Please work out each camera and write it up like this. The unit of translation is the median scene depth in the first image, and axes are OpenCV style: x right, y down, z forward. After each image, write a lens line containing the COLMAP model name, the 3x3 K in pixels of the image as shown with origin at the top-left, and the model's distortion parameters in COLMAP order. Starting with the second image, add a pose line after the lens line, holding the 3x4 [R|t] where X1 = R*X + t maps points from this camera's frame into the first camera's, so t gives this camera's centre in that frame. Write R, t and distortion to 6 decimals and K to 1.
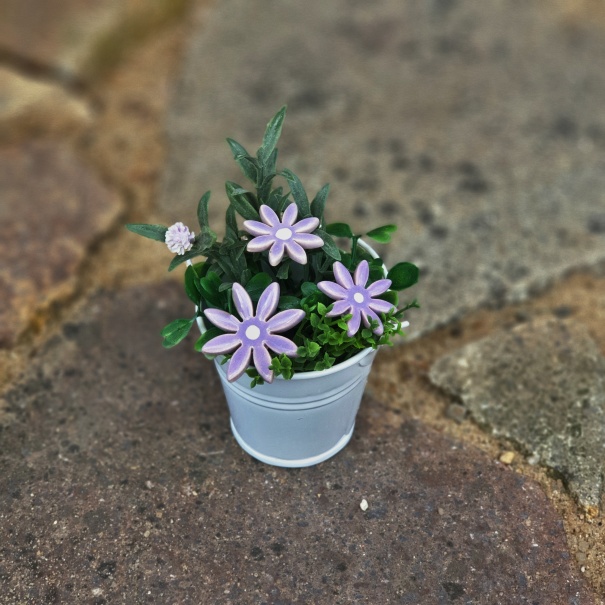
lens RADIAL K [[1242.0, 0, 310.9], [0, 1242.0, 303.7], [0, 0, 1]] dist [0.272975, -2.530742]
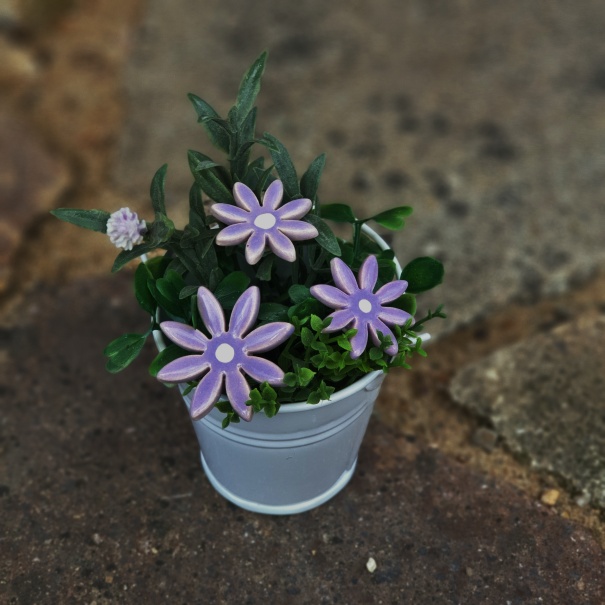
lens RADIAL K [[1260.0, 0, 313.2], [0, 1260.0, 285.4], [0, 0, 1]] dist [0.236618, -2.458788]
pose [[0.999920, -0.007090, 0.010471, -0.000763], [0.006910, 0.999829, 0.017159, -0.026056], [-0.010591, -0.017086, 0.999798, 0.201961]]
